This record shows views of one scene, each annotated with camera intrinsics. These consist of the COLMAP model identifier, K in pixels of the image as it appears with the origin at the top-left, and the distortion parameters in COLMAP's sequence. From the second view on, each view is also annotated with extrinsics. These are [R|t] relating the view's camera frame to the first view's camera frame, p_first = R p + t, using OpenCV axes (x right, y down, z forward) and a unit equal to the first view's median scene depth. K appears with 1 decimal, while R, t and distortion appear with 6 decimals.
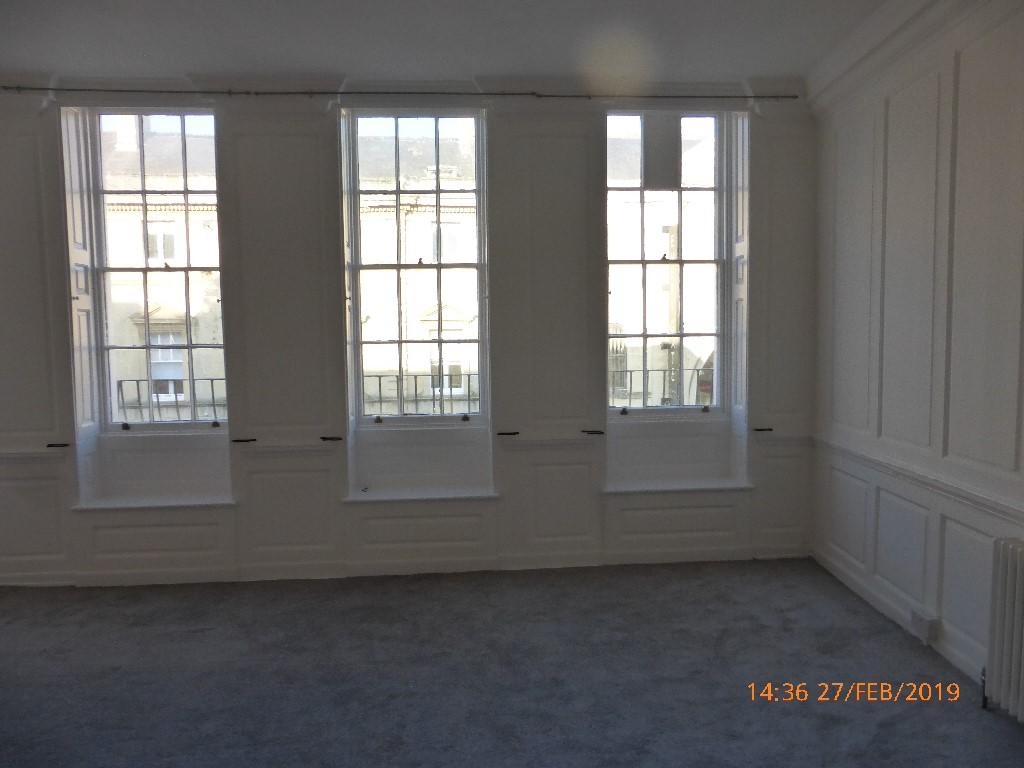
lens RADIAL K [[730.2, 0, 512.2], [0, 730.2, 384.7], [0, 0, 1]] dist [-0.008593, 0.001226]
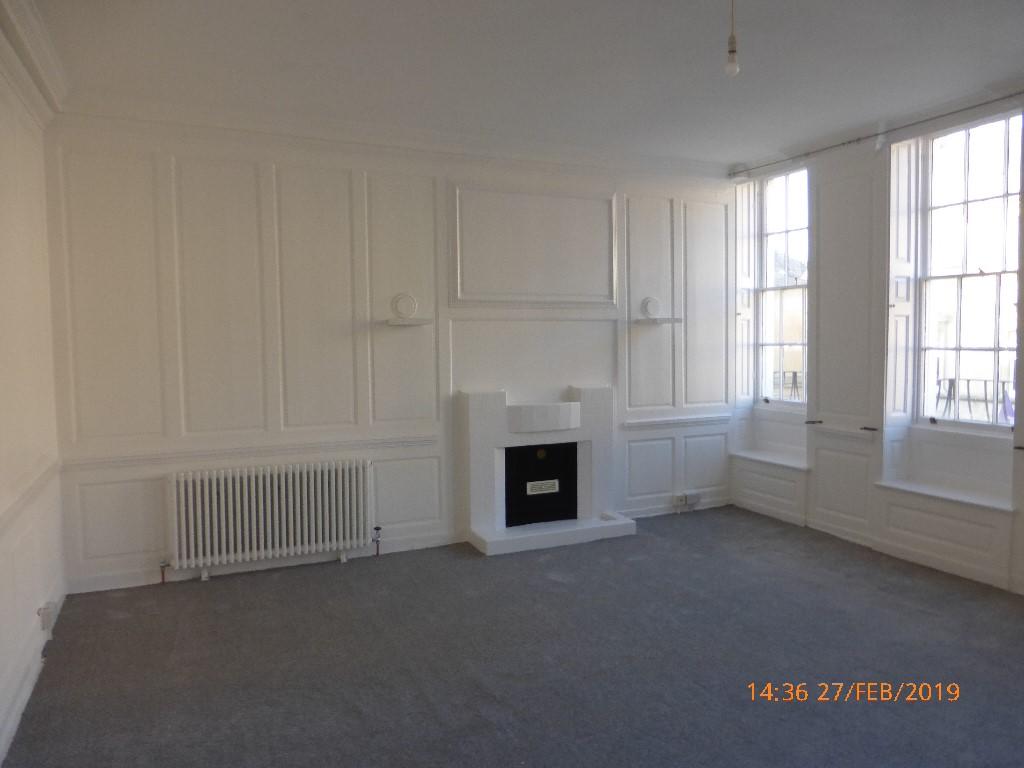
lens RADIAL K [[712.0, 0, 512.4], [0, 712.0, 369.3], [0, 0, 1]] dist [0.006619, 0.002875]
pose [[0.345631, 0.047302, -0.937177, 0.266110], [-0.068878, 0.997313, 0.024935, -0.003287], [0.935839, 0.055932, 0.347961, 0.034953]]
